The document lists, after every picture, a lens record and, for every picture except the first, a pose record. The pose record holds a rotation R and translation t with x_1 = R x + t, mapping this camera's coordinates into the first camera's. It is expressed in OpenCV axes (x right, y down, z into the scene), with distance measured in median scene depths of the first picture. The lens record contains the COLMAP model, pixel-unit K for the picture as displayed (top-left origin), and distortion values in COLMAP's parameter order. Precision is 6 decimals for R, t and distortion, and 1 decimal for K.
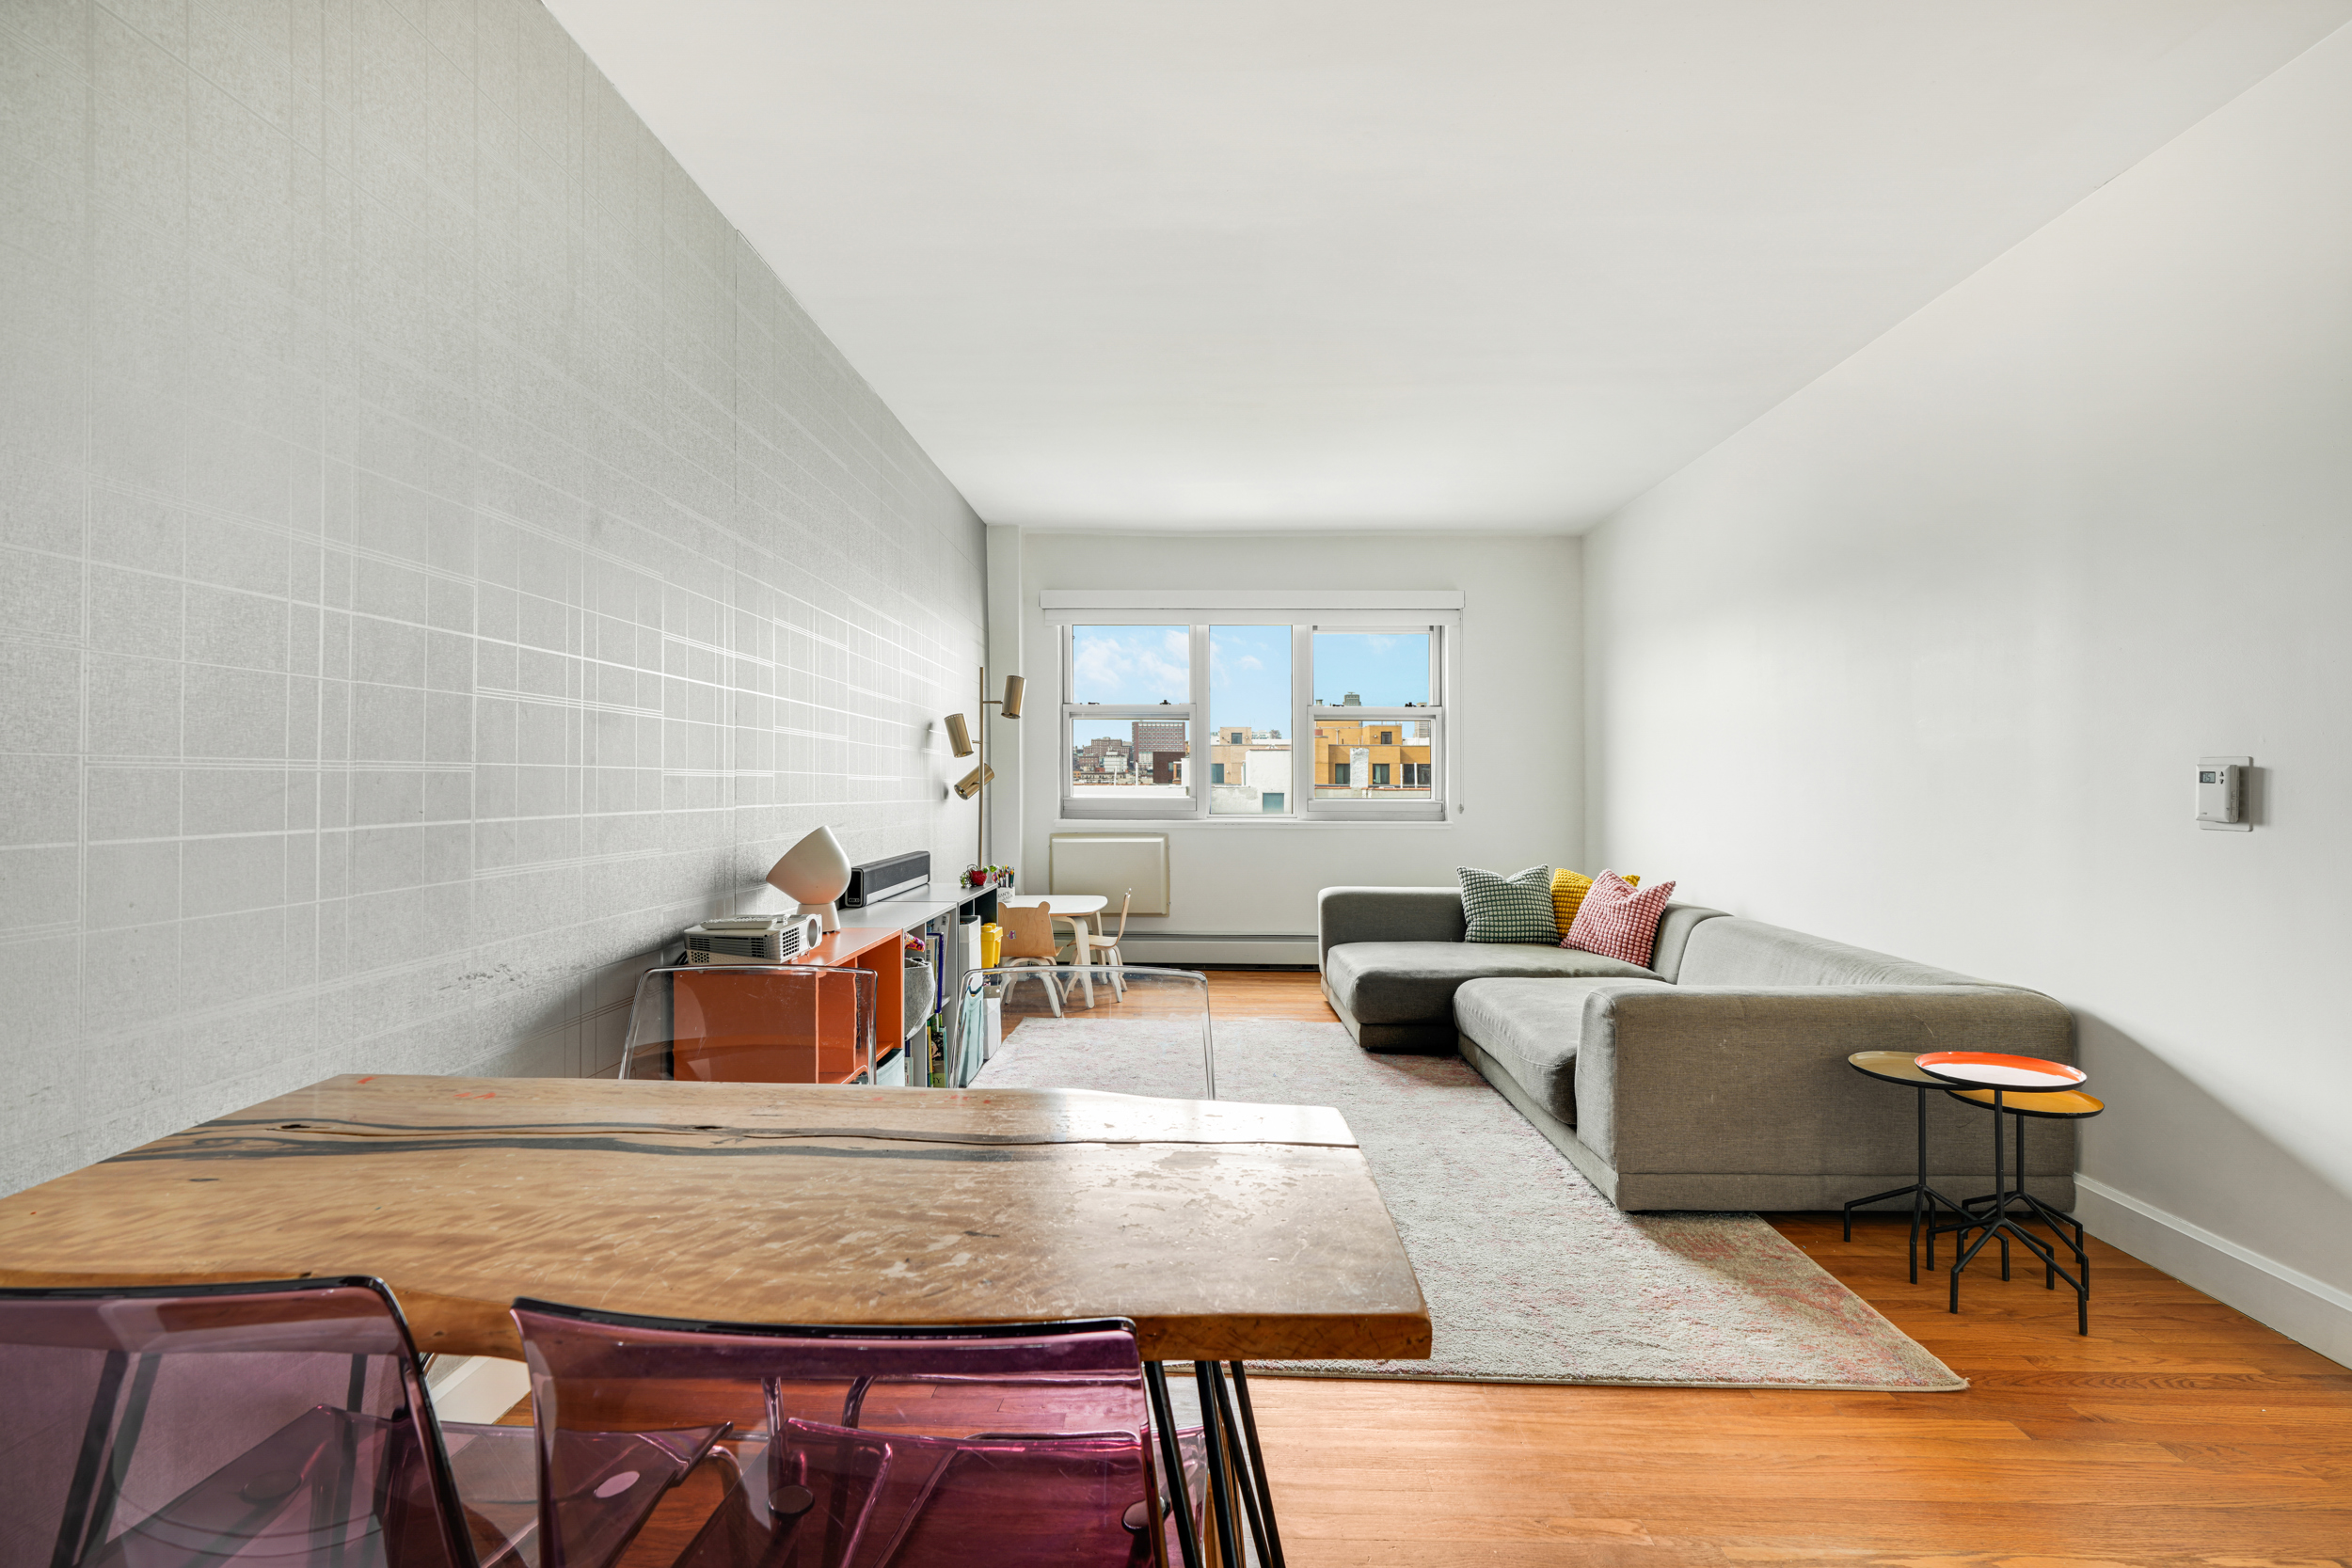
lens RADIAL K [[1099.4, 0, 1177.6], [0, 1099.4, 767.3], [0, 0, 1]] dist [-0.002715, -0.000760]
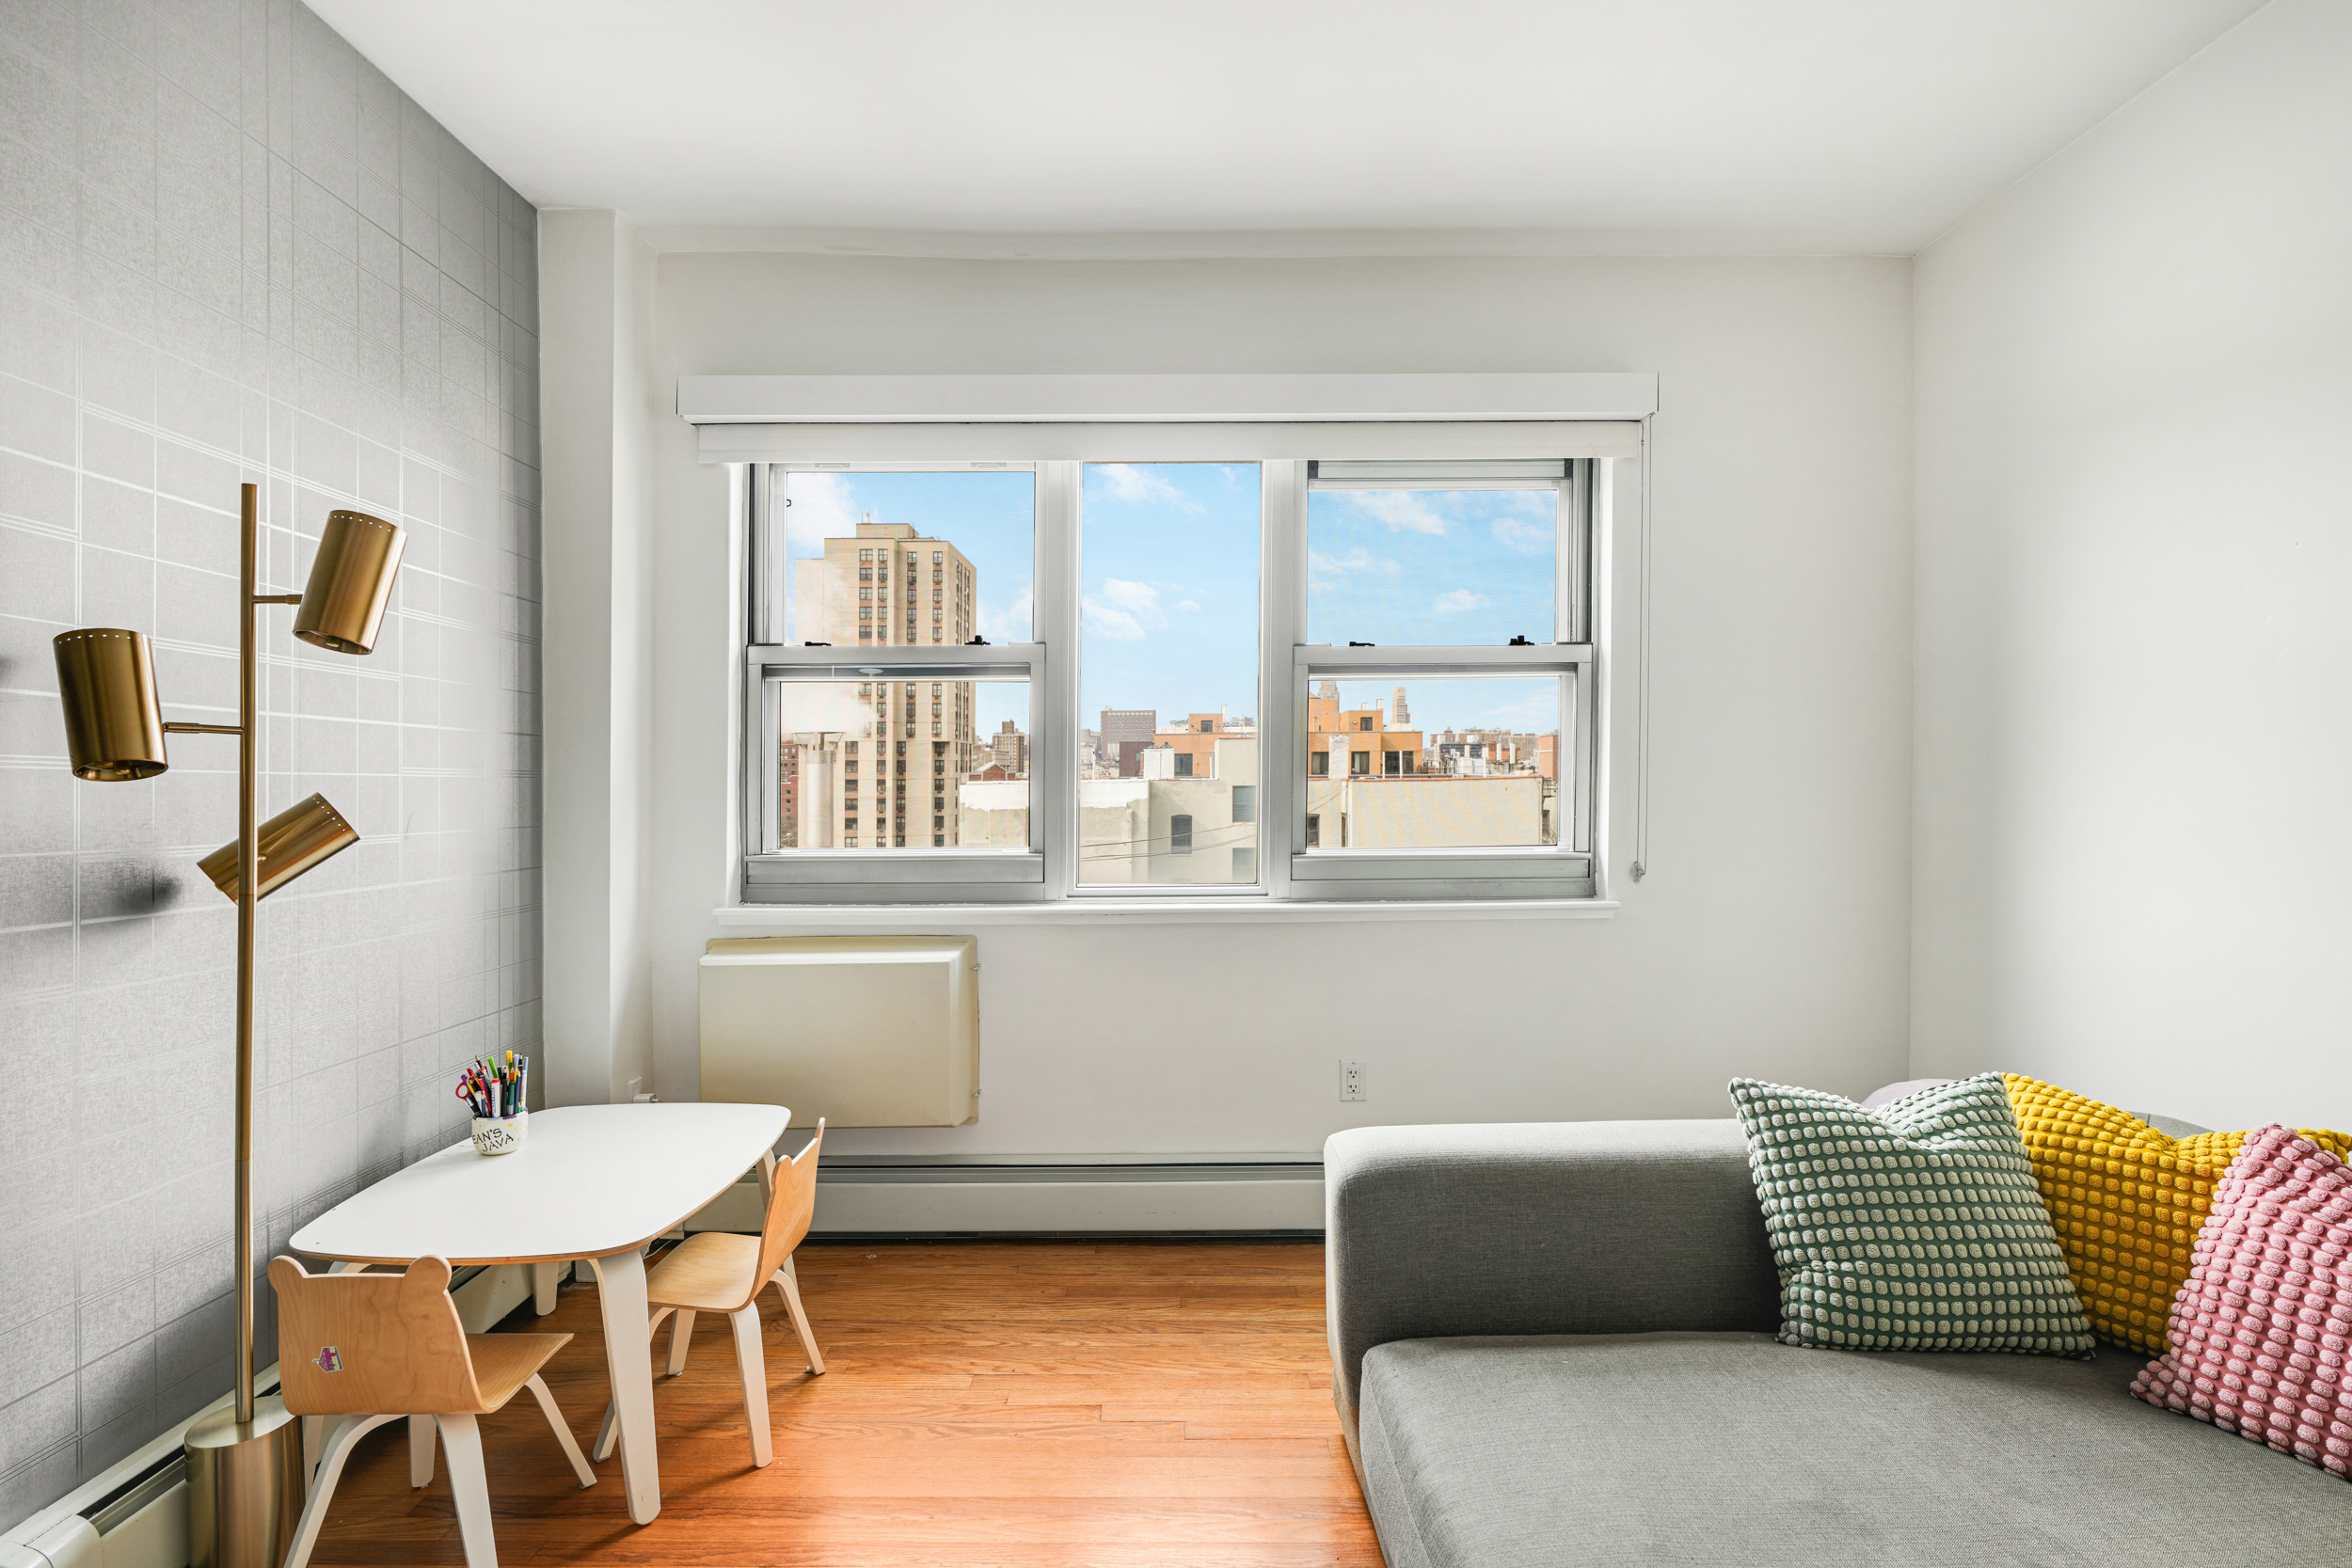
lens RADIAL K [[1099.4, 0, 1182.6], [0, 1099.4, 776.7], [0, 0, 1]] dist [-0.002715, -0.000760]
pose [[0.999612, -0.007674, 0.026788, 0.060789], [0.007160, 0.999790, 0.019223, -0.010758], [-0.026930, -0.019024, 0.999456, 0.551128]]
